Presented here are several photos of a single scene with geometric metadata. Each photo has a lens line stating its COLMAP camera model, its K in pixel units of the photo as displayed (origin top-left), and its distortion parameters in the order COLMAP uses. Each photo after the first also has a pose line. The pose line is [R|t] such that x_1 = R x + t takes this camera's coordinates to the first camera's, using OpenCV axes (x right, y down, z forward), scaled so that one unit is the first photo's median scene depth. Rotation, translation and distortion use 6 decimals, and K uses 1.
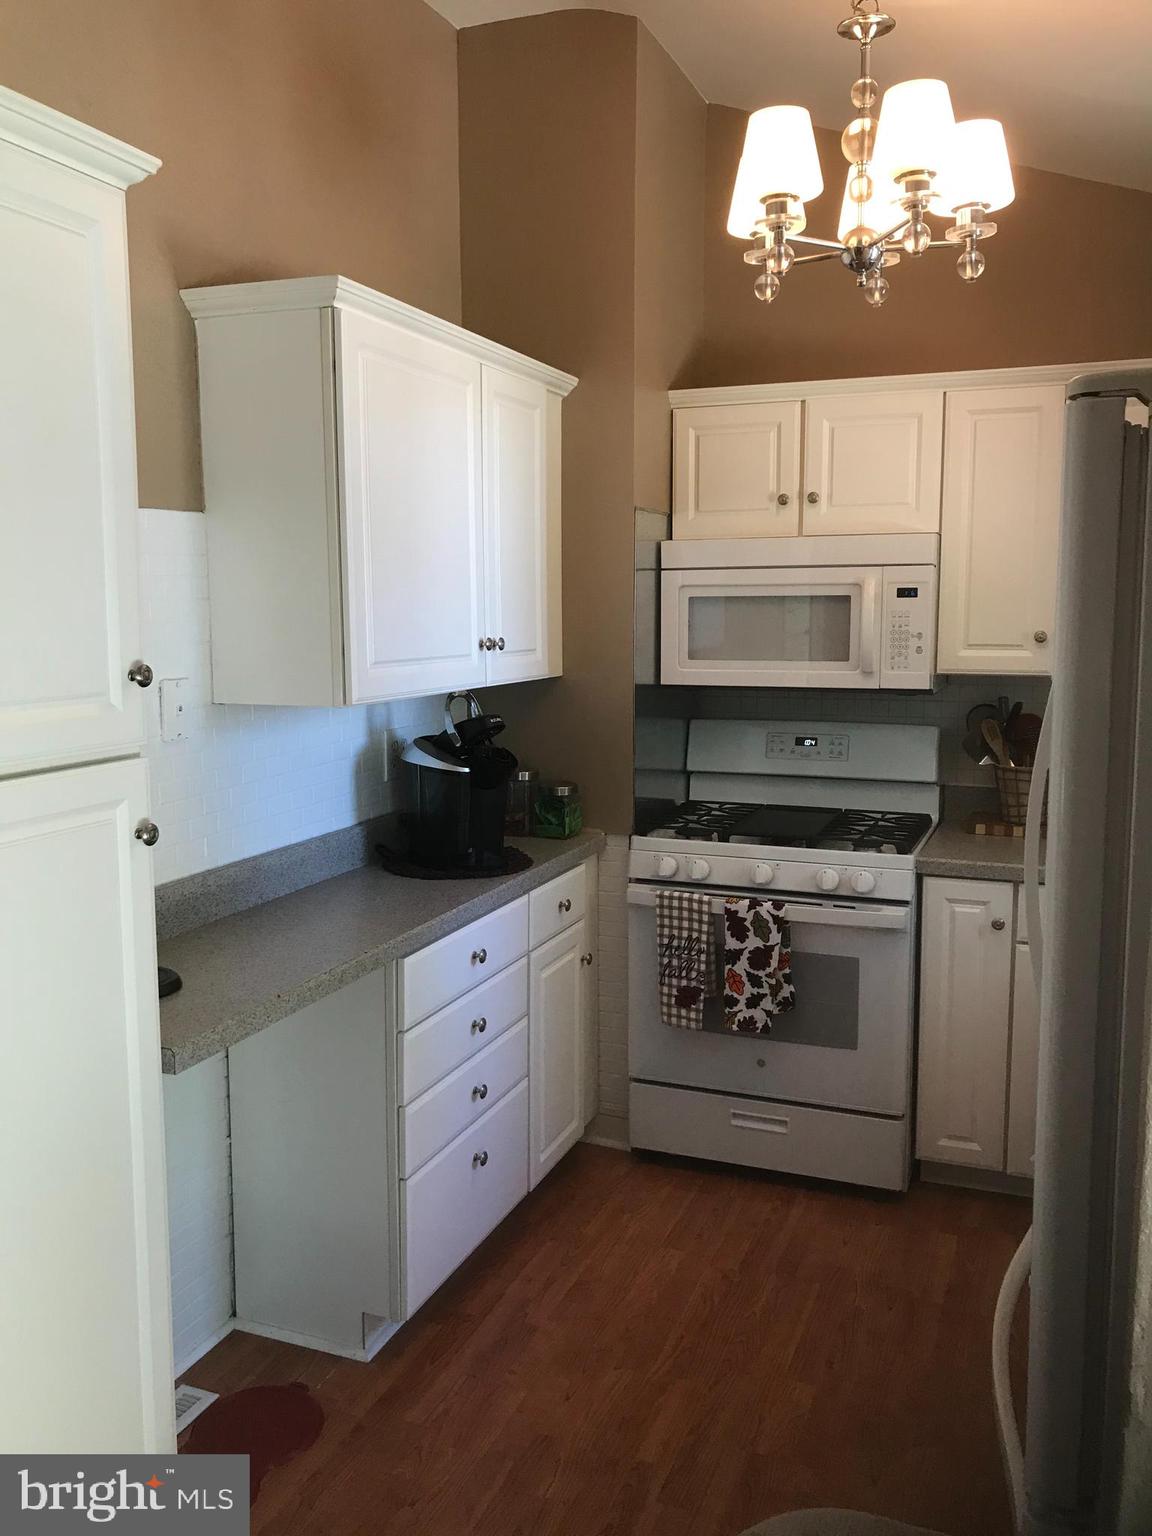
lens RADIAL K [[1249.0, 0, 582.0], [0, 1249.0, 763.9], [0, 0, 1]] dist [0.014596, -0.027912]
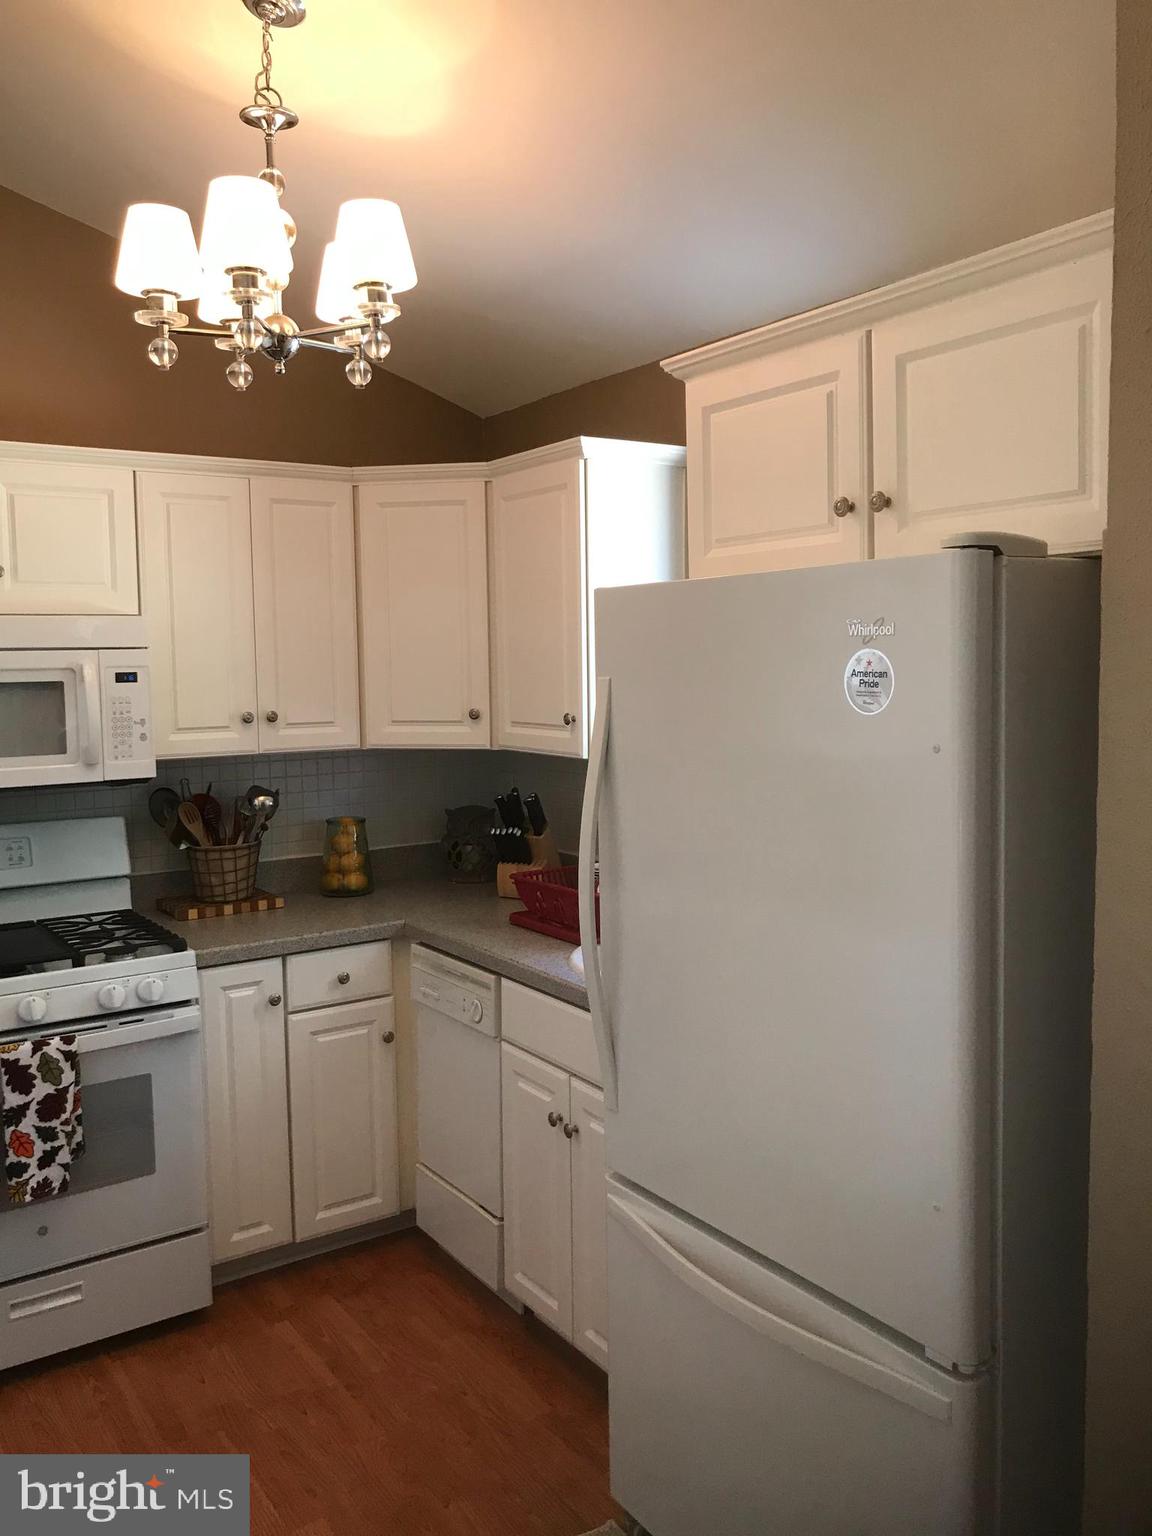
lens RADIAL K [[1249.0, 0, 585.3], [0, 1249.0, 760.5], [0, 0, 1]] dist [0.014596, -0.027912]
pose [[0.562717, -0.076317, 0.823119, -0.337534], [0.124125, 0.992241, 0.007141, -0.039701], [-0.817277, 0.098151, 0.567824, 0.192324]]
